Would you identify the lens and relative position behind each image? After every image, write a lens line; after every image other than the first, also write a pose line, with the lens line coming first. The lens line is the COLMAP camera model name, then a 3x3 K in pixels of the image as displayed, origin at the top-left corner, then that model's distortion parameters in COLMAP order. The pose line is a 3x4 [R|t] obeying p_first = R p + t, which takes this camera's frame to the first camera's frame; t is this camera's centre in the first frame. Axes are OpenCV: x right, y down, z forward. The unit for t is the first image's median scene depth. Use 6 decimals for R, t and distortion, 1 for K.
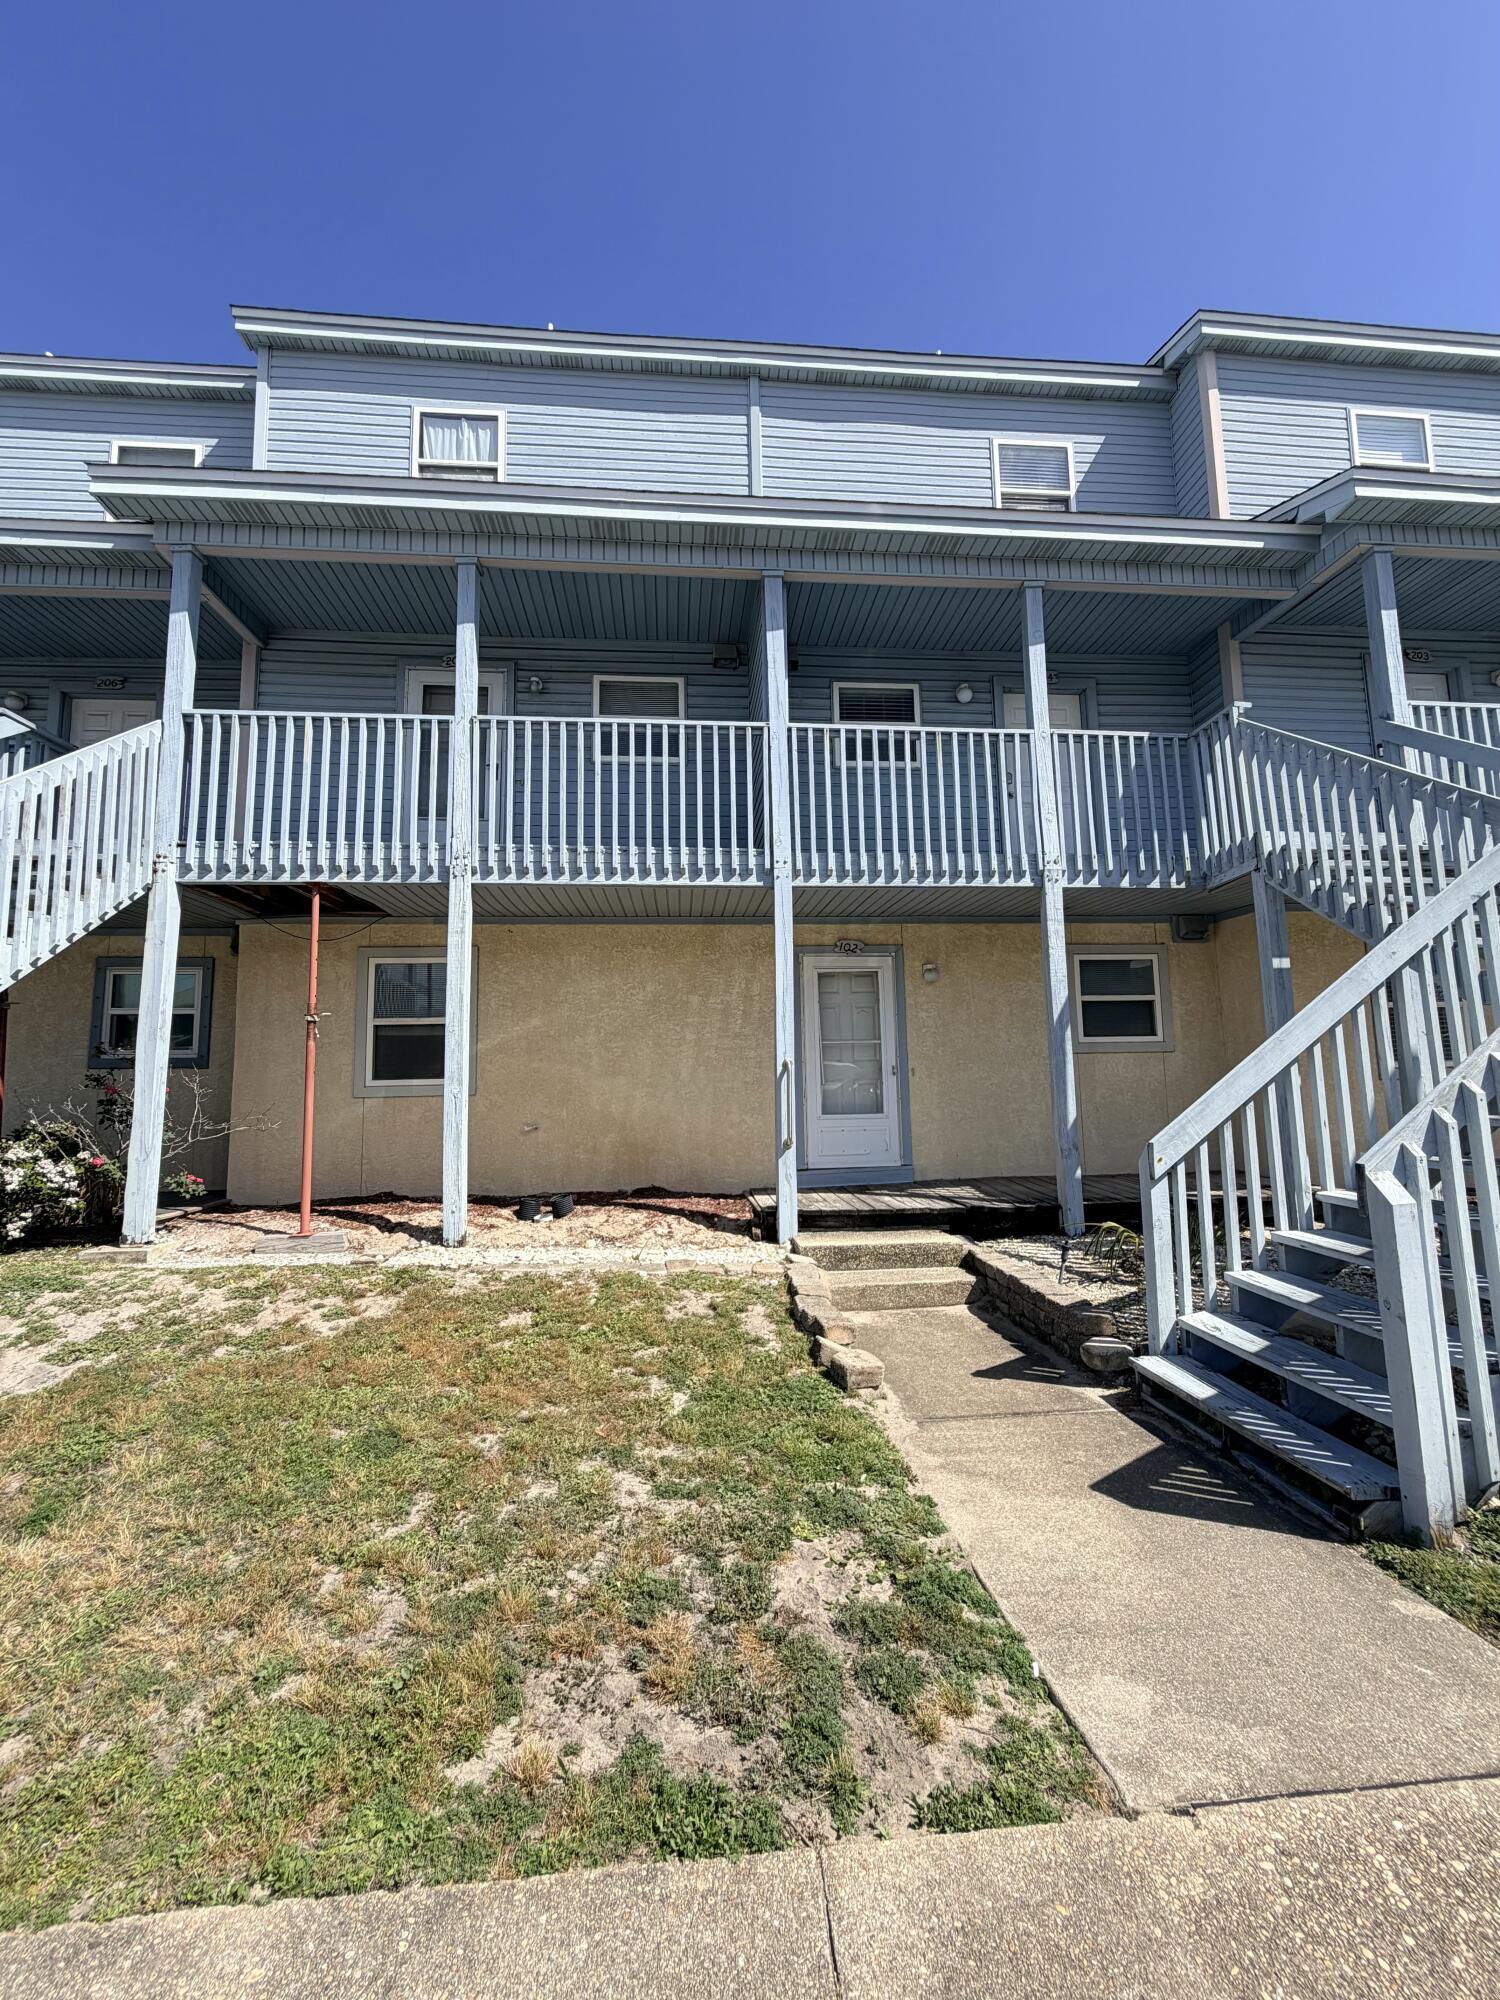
lens RADIAL K [[804.9, 0, 744.0], [0, 804.9, 998.3], [0, 0, 1]] dist [0.001486, -0.000054]
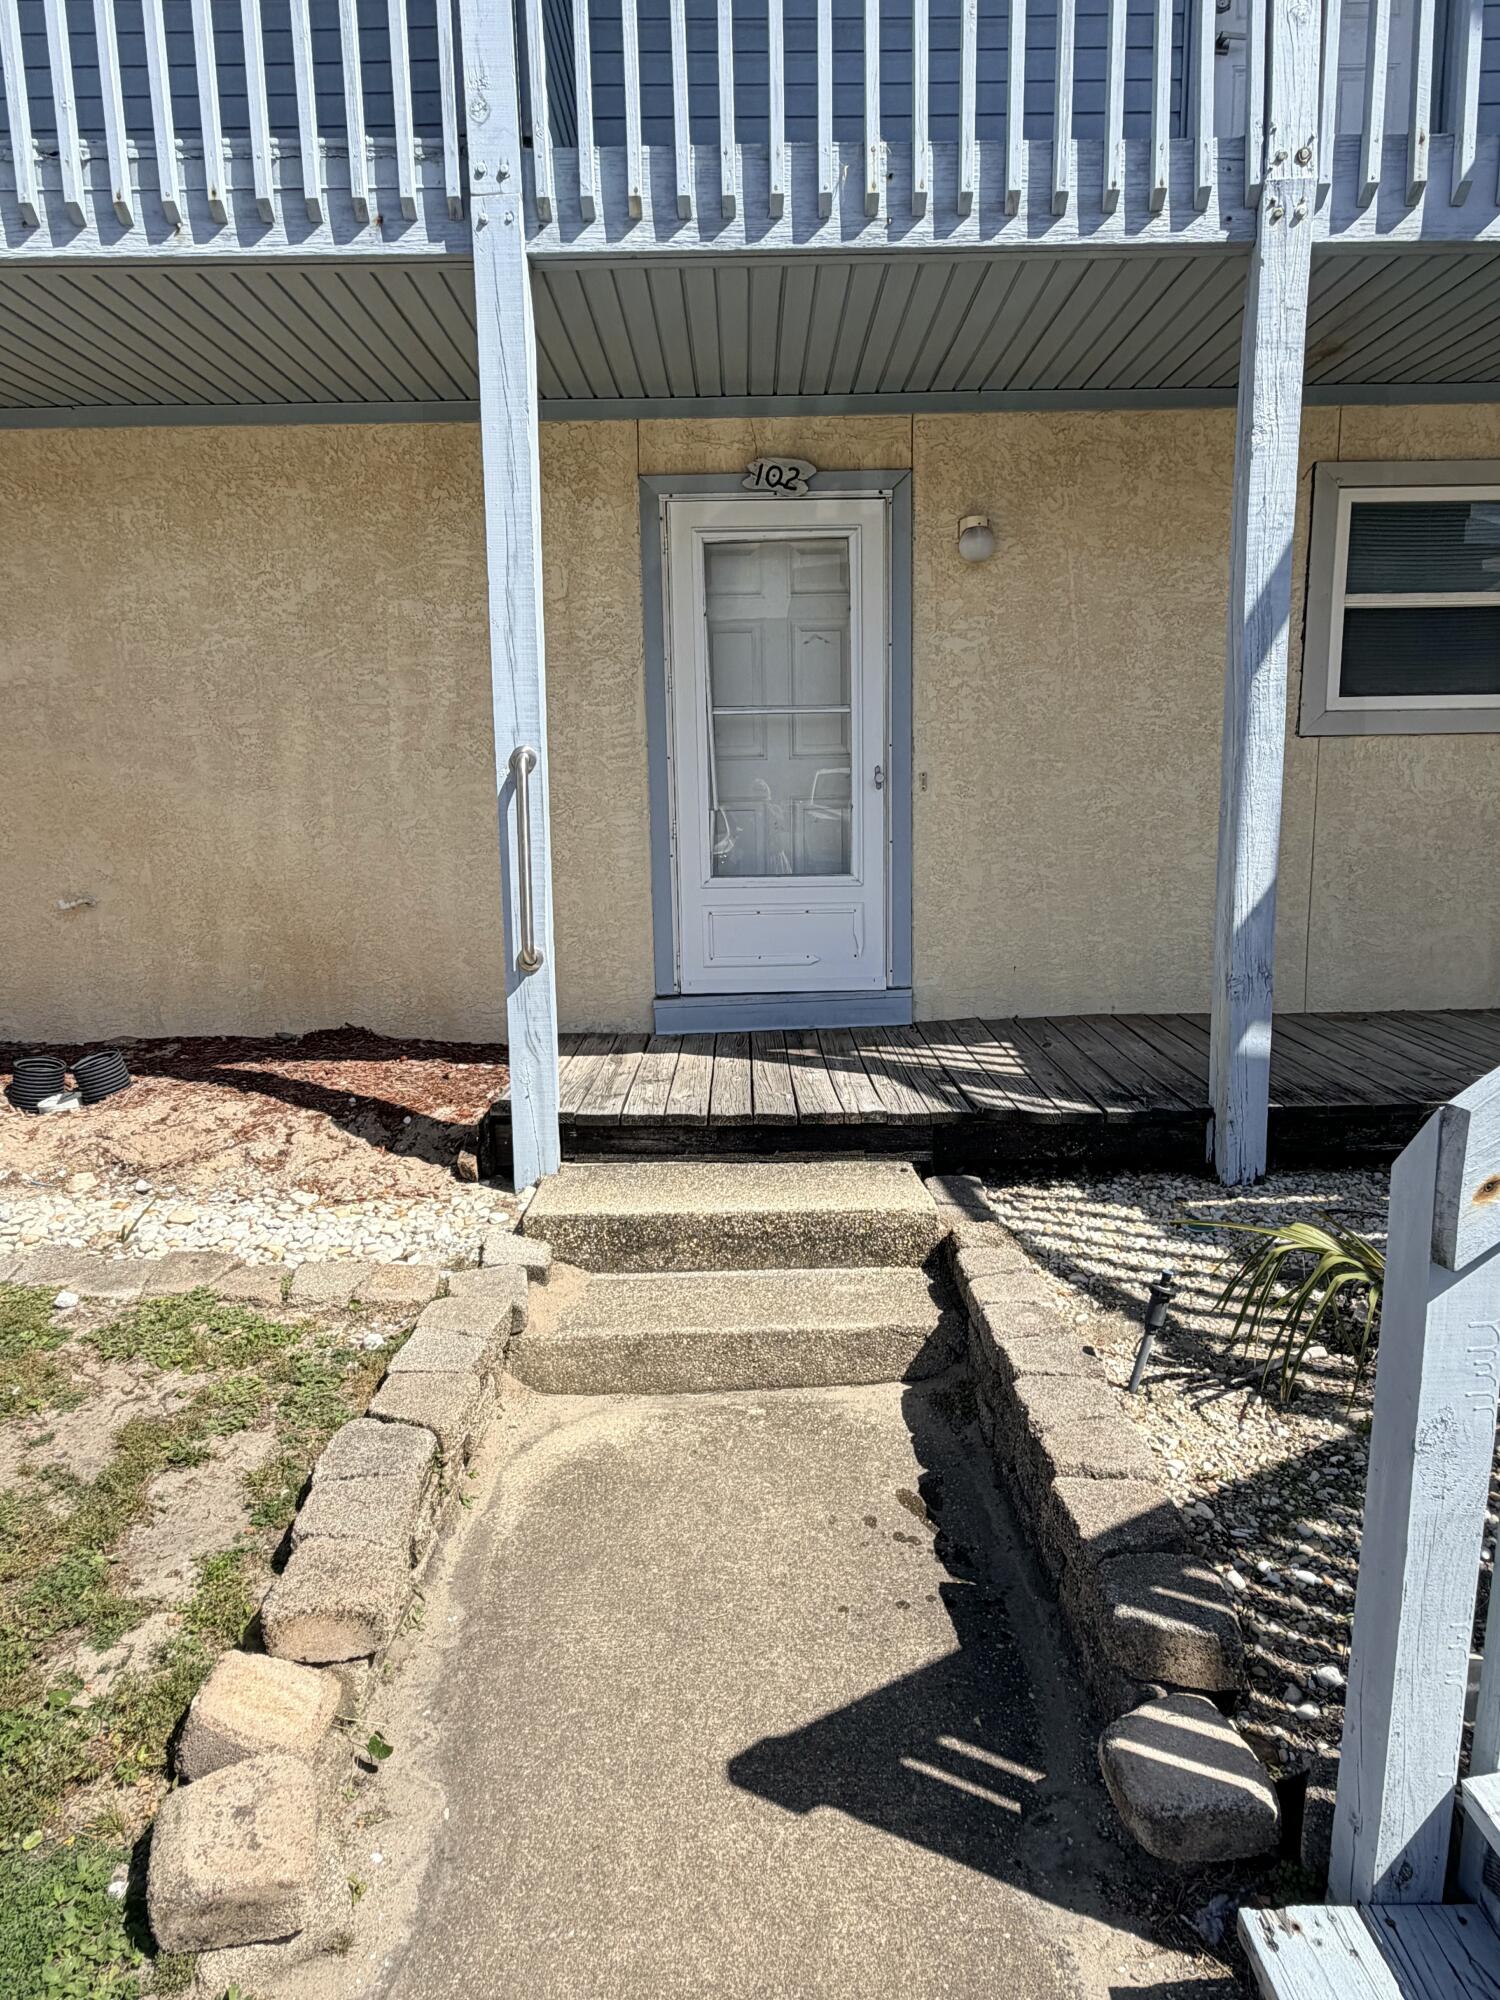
lens RADIAL K [[1183.6, 0, 755.8], [0, 1183.6, 998.3], [0, 0, 1]] dist [-0.000710, 0.002769]
pose [[0.996878, 0.013012, -0.077880, 0.203362], [0.008413, 0.963211, 0.268613, 0.038077], [0.078510, -0.268430, 0.960095, 0.409190]]
